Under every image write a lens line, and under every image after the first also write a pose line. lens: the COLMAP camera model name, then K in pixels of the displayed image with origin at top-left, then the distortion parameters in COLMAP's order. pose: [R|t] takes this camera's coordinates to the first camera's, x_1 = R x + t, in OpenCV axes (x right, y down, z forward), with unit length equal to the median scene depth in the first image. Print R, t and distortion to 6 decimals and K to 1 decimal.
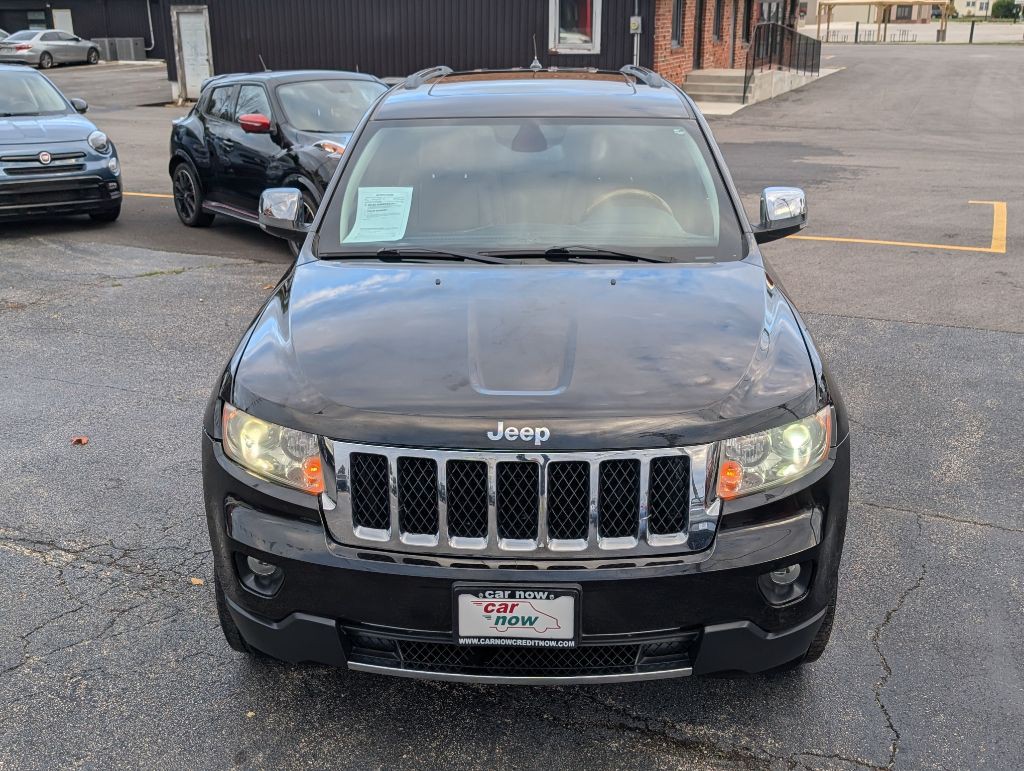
lens RADIAL K [[1121.1, 0, 509.7], [0, 1121.1, 364.7], [0, 0, 1]] dist [0.009253, 0.012153]
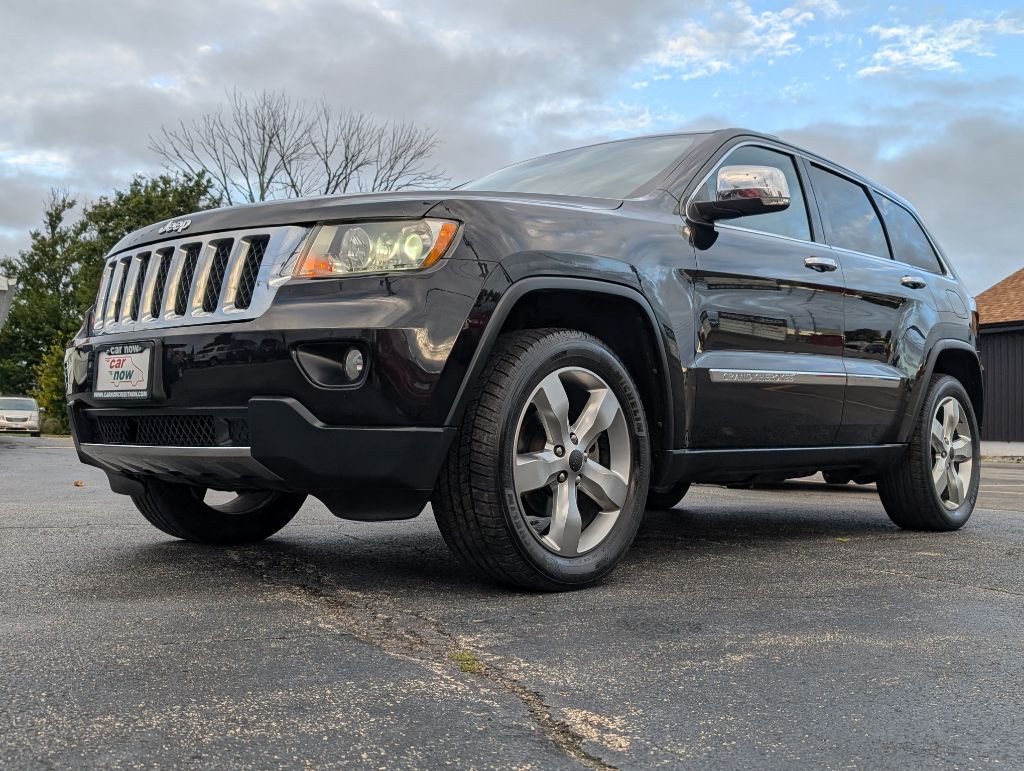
lens RADIAL K [[1121.1, 0, 509.7], [0, 1121.1, 364.7], [0, 0, 1]] dist [0.009253, 0.012153]
pose [[0.768774, -0.025279, -0.639020, 0.949563], [-0.211082, 0.933191, -0.290859, 0.429604], [0.603681, 0.358490, 0.712078, 0.392987]]
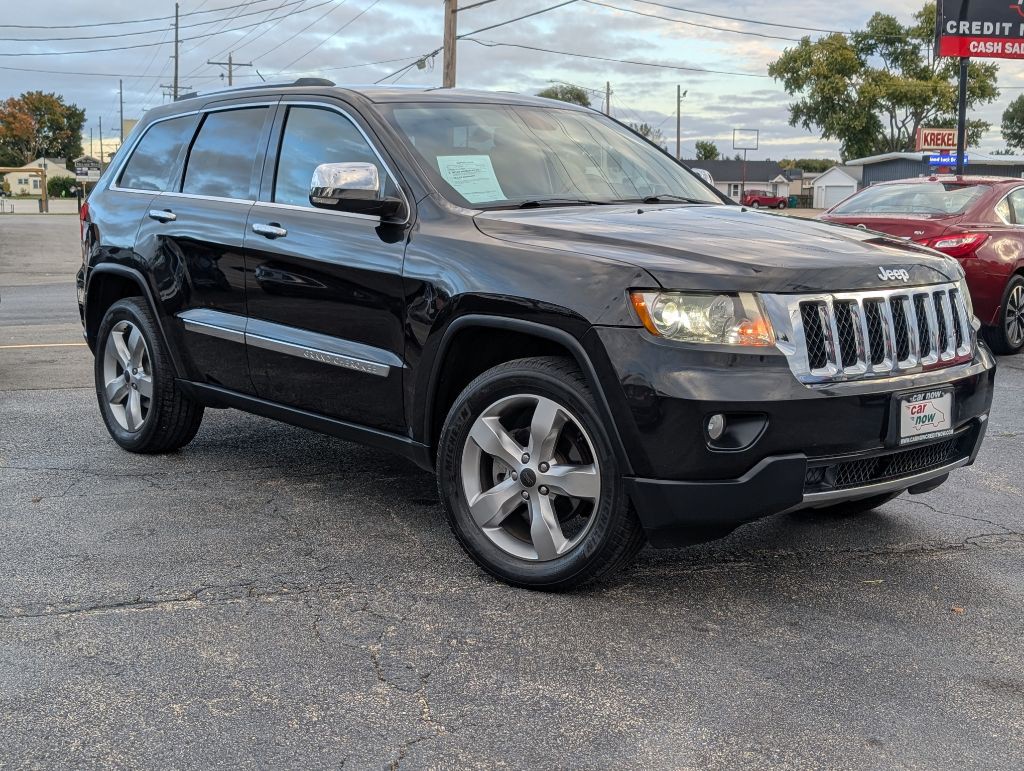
lens RADIAL K [[1303.5, 0, 510.1], [0, 1303.5, 428.5], [0, 0, 1]] dist [0.045617, -0.025689]
pose [[0.736103, -0.112456, 0.667463, -1.214872], [0.197530, 0.978867, -0.052920, 0.207252], [-0.647406, 0.170799, 0.742760, 0.197864]]
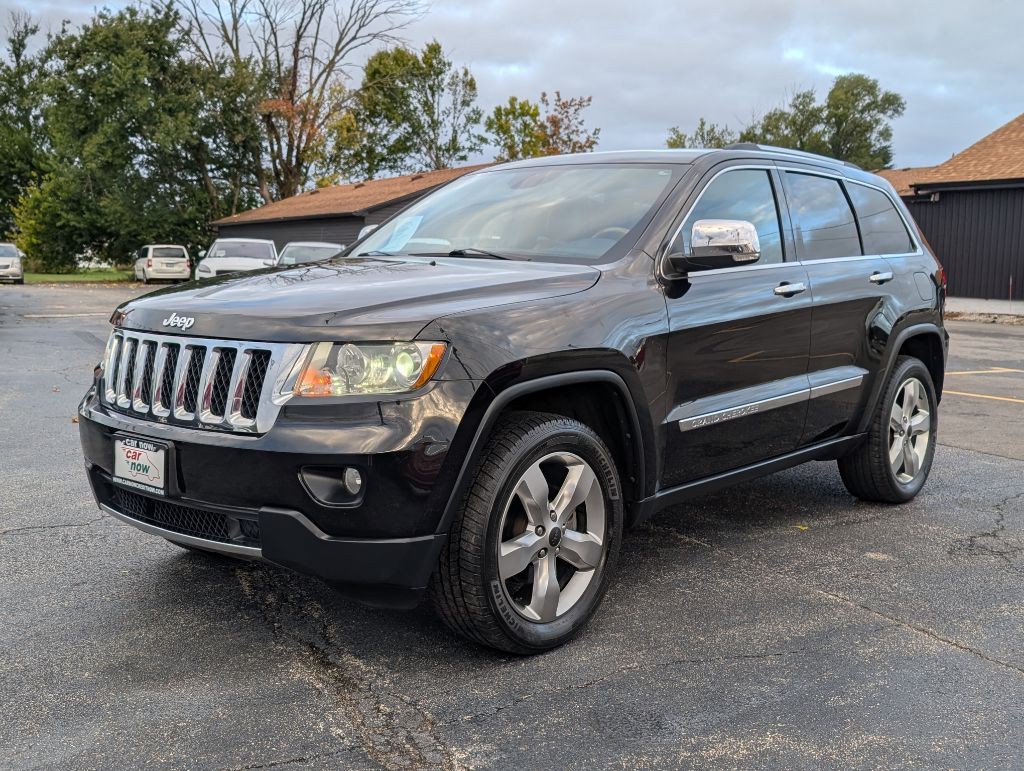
lens RADIAL K [[1125.8, 0, 512.0], [0, 1125.8, 385.5], [0, 0, 1]] dist [0.012419, -0.016677]
pose [[0.778361, 0.083835, -0.622194, 1.003125], [-0.203612, 0.971185, -0.123859, 0.194504], [0.593882, 0.223093, 0.773003, 0.245327]]
